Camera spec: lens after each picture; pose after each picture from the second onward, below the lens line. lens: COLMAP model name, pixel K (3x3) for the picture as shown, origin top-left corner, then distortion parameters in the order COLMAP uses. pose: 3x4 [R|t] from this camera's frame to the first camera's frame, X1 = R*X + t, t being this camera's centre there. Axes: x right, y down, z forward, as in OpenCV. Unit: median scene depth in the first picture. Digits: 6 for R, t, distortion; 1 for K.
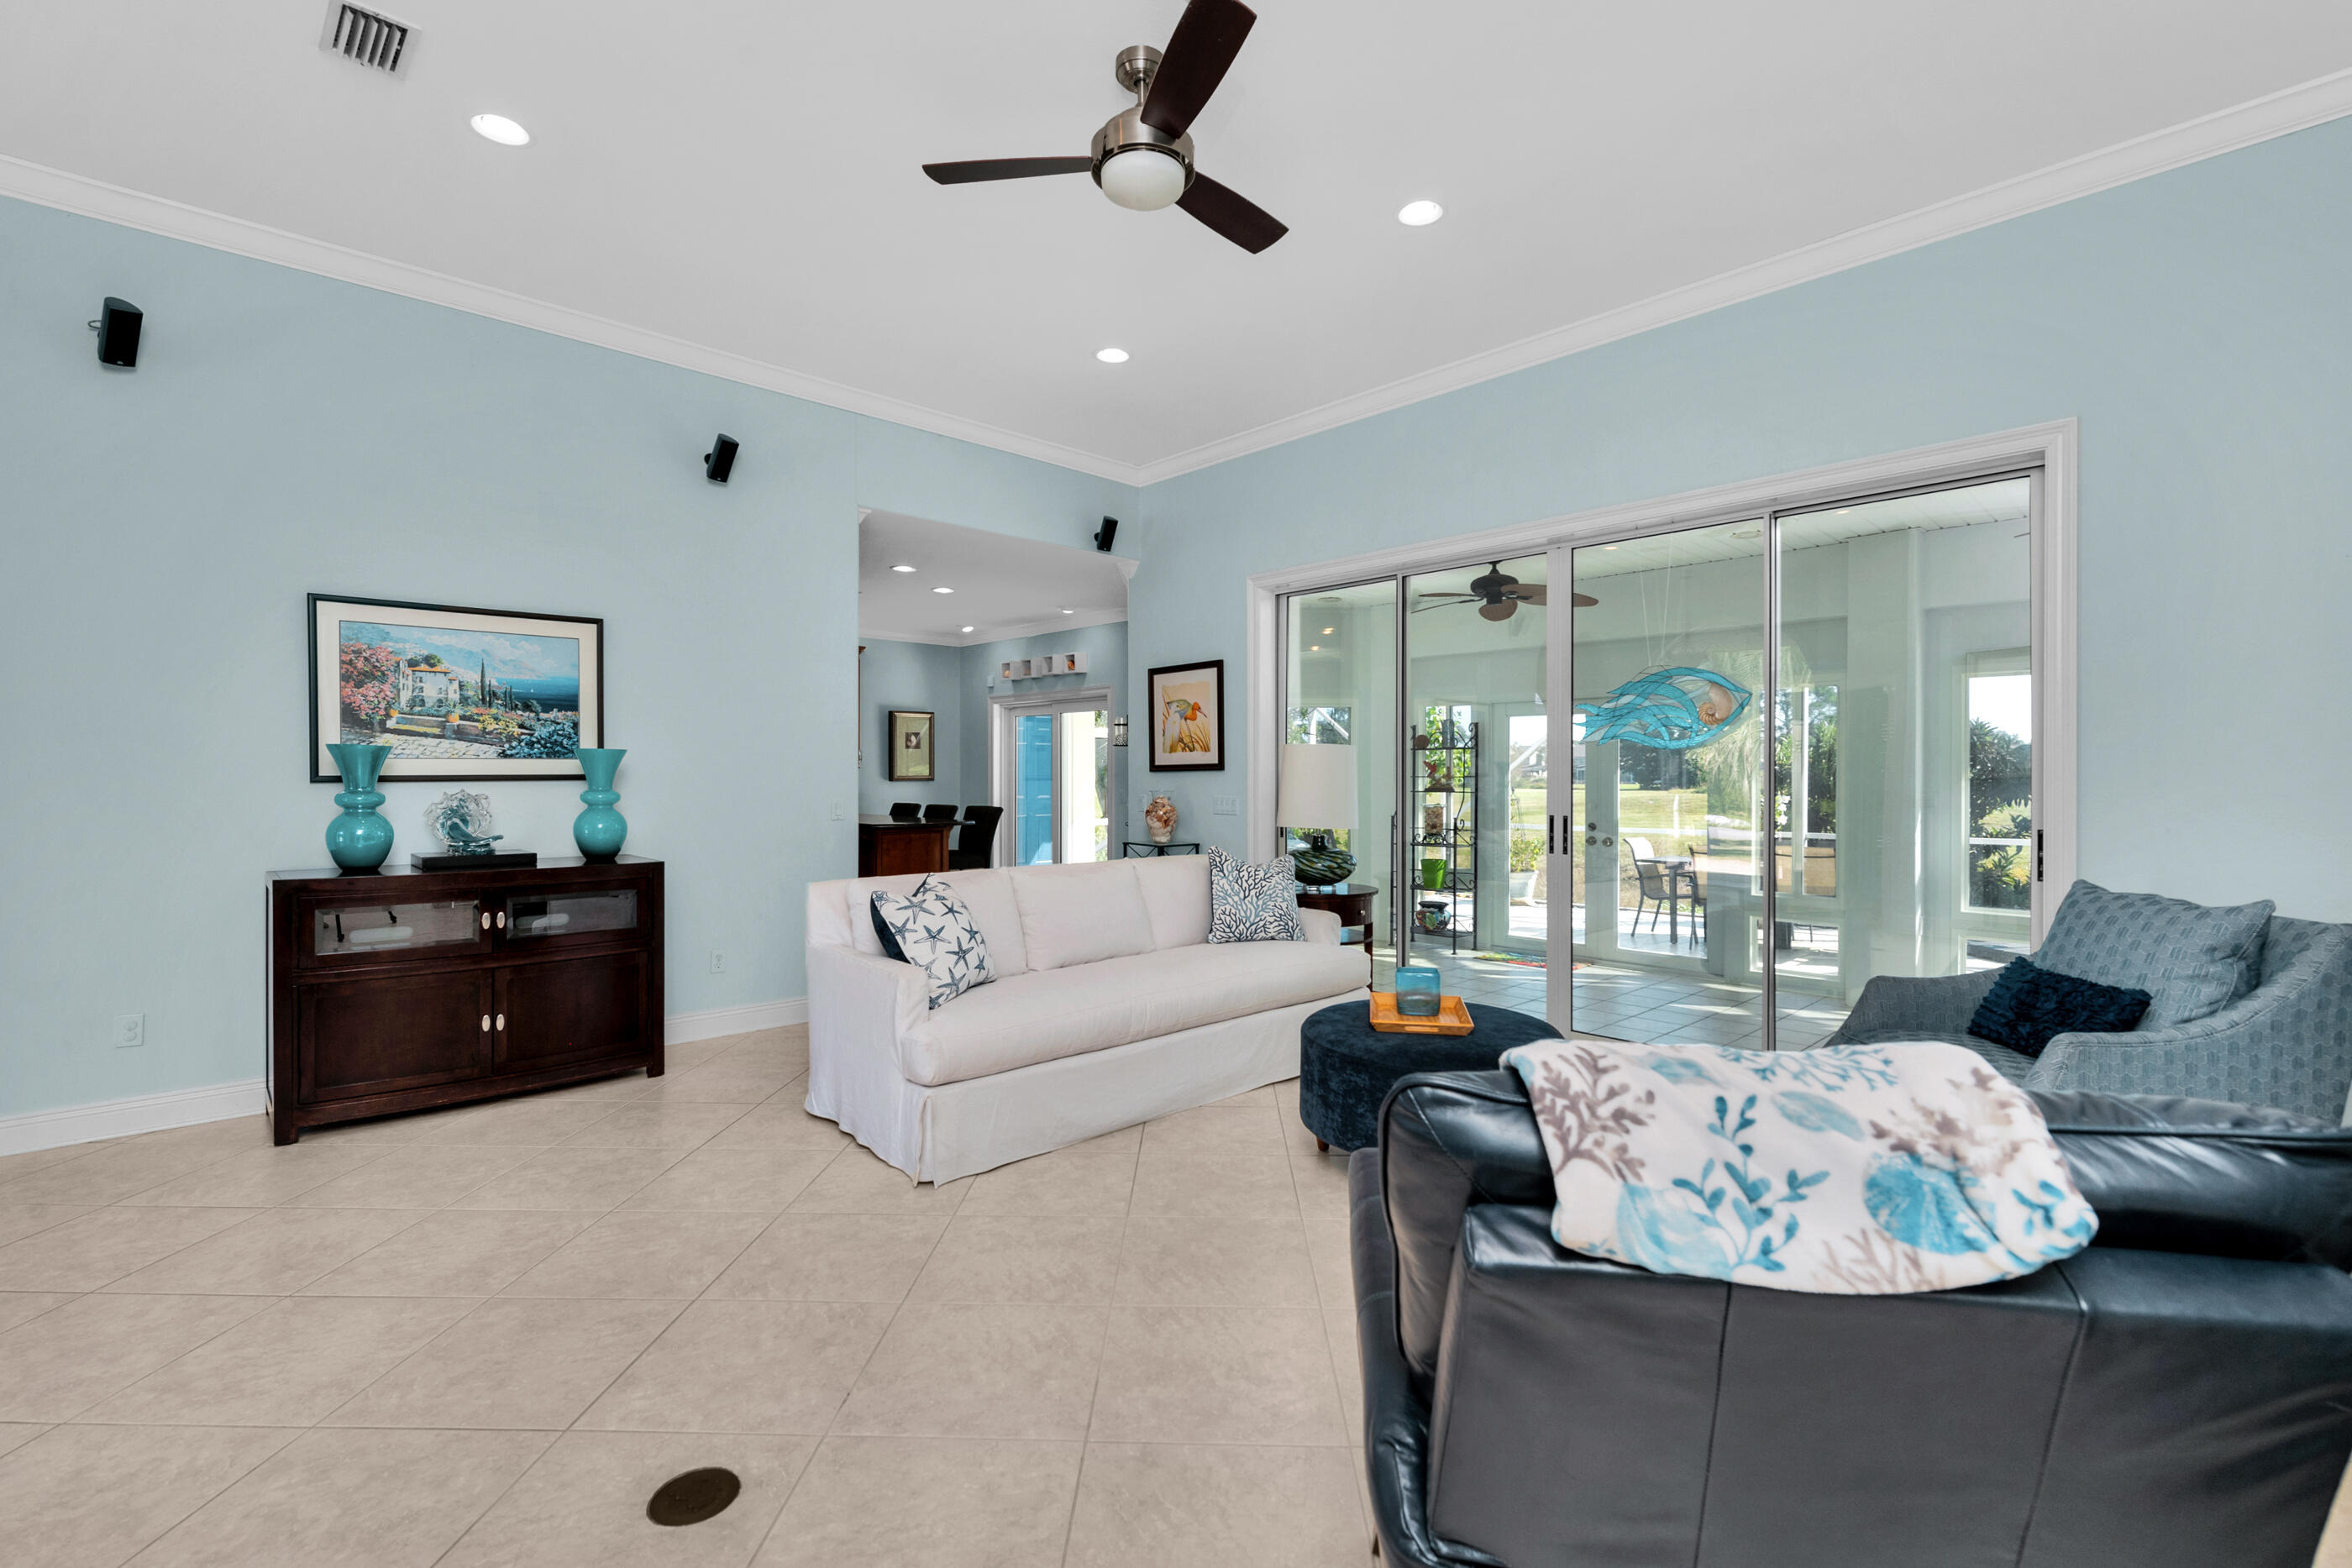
lens RADIAL K [[1002.6, 0, 1194.5], [0, 1002.6, 781.9], [0, 0, 1]] dist [-0.000079, -0.000608]
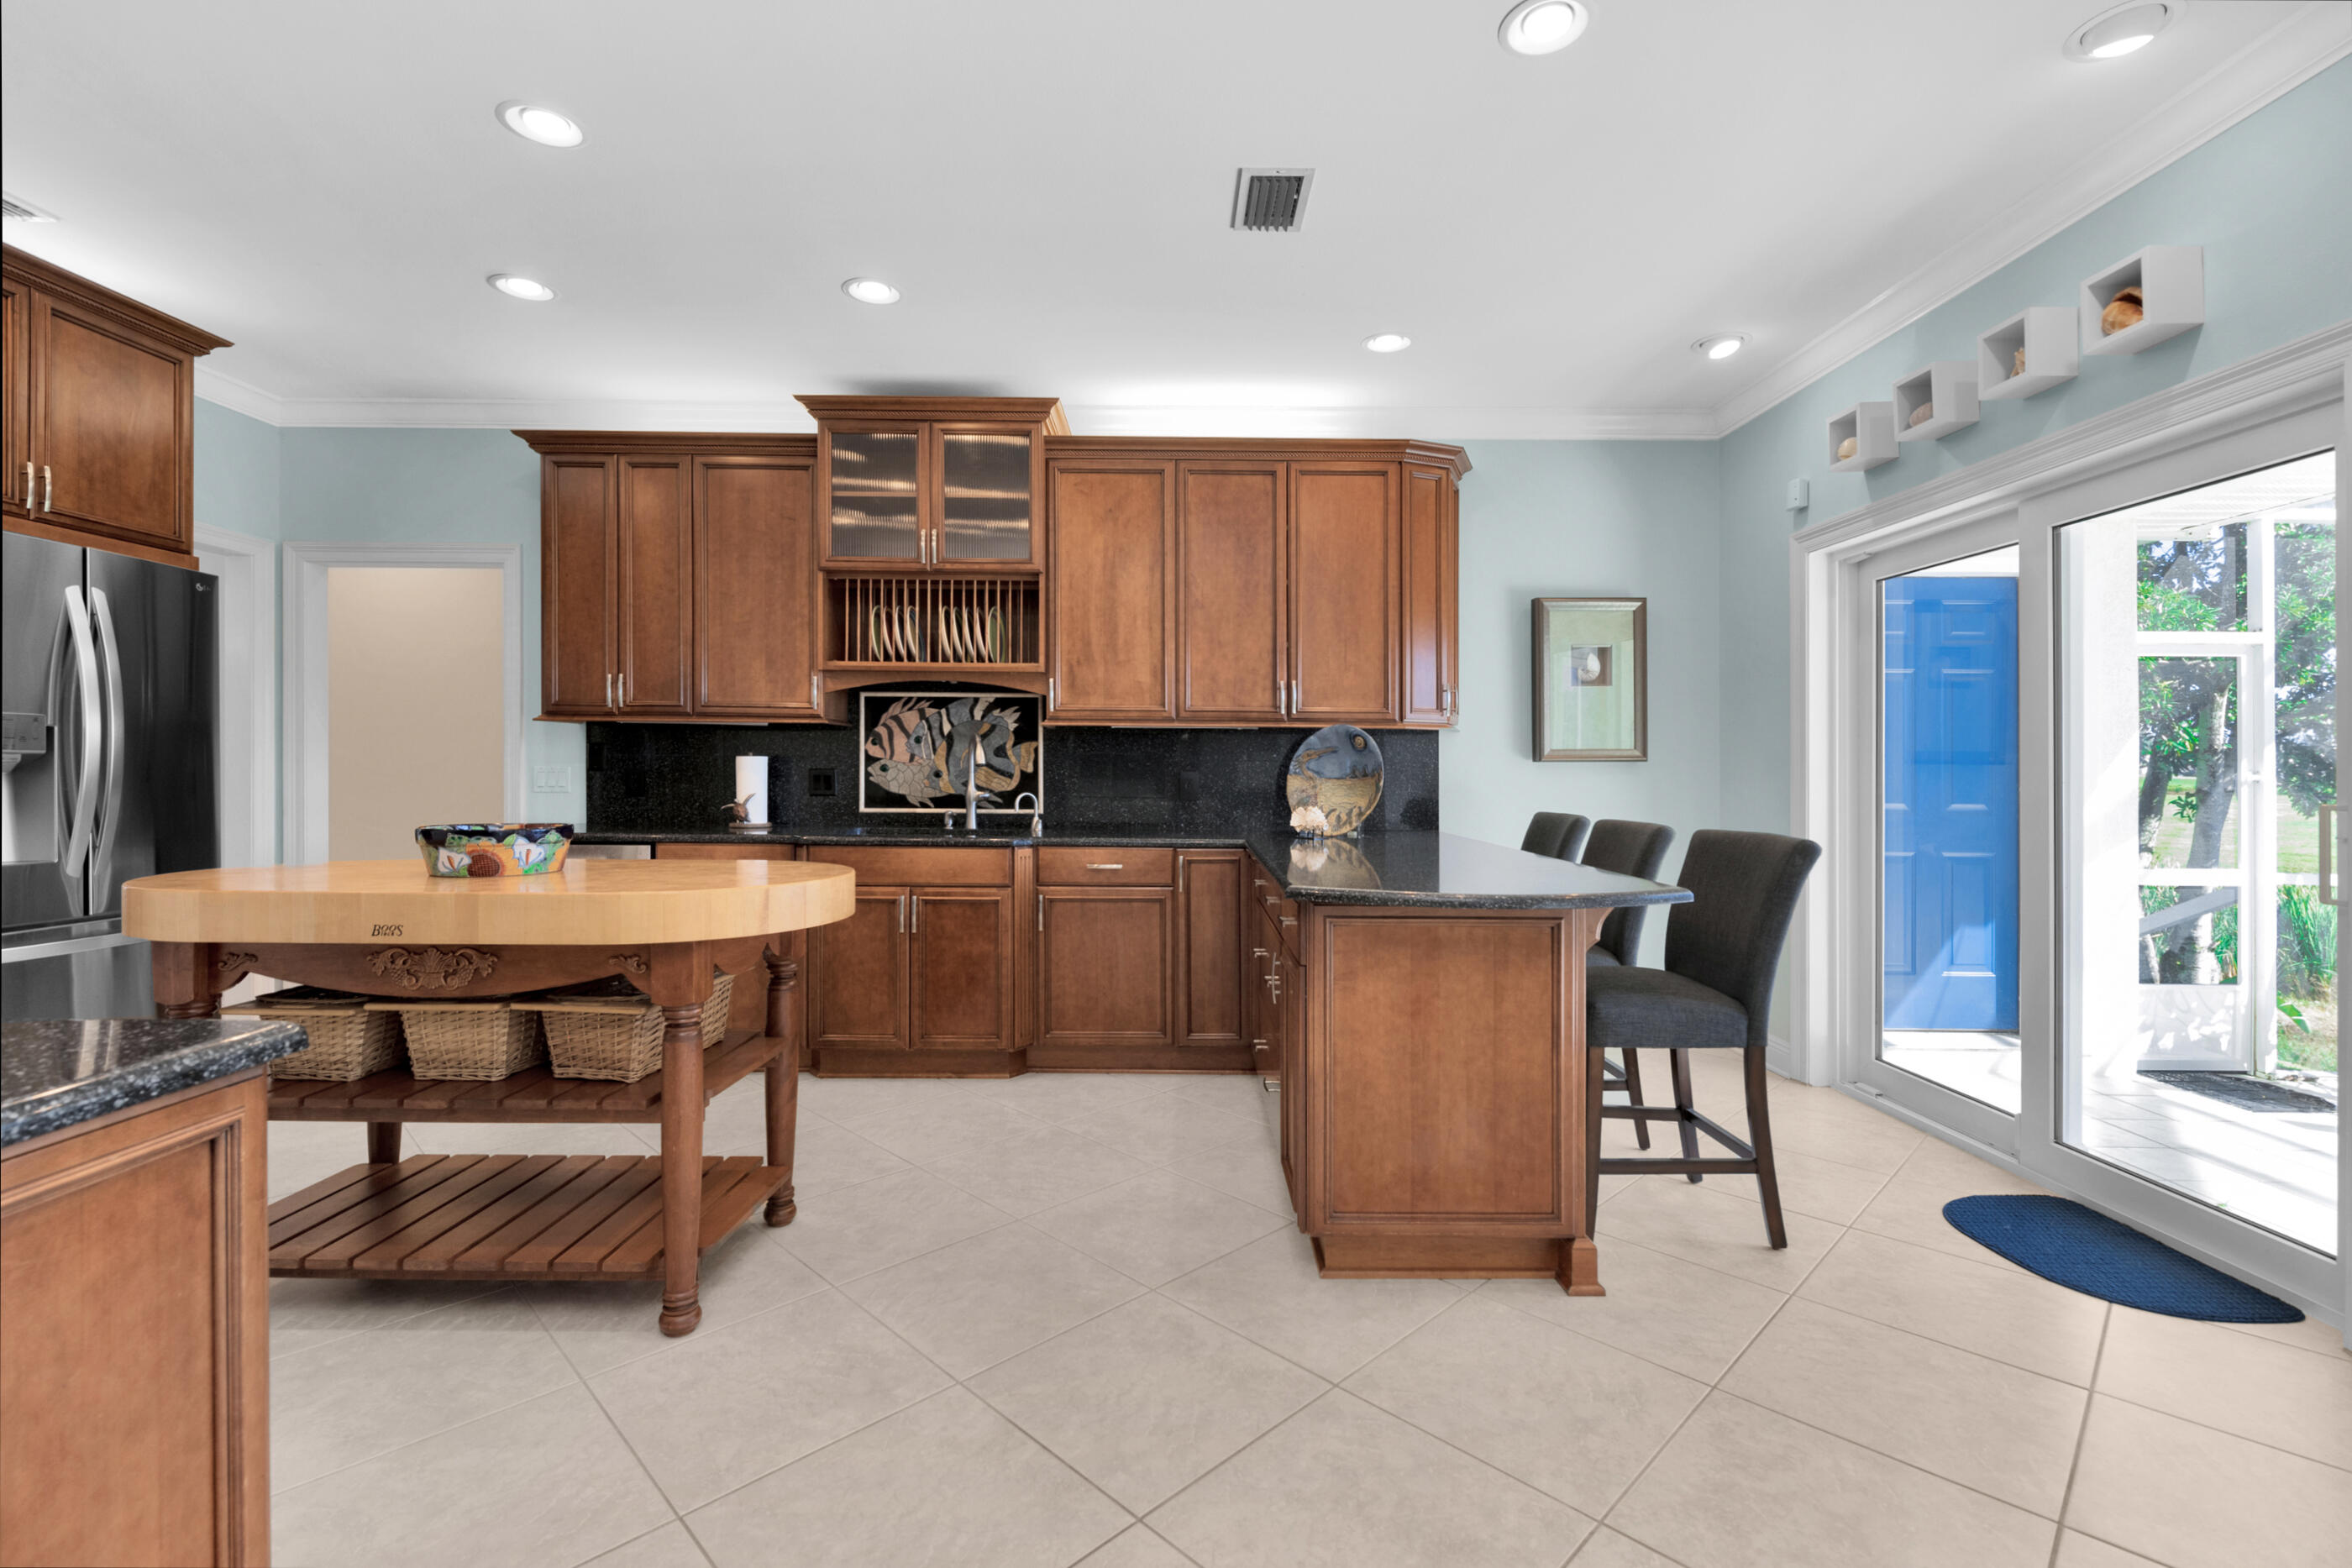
lens RADIAL K [[1042.2, 0, 1176.0], [0, 1042.2, 784.0], [0, 0, 1]] dist [-0.000376, -0.000545]
pose [[0.719300, 0.004799, -0.694683, -0.246907], [-0.003861, 0.999988, 0.002911, 0.020501], [0.694689, 0.000589, 0.719310, 1.385457]]
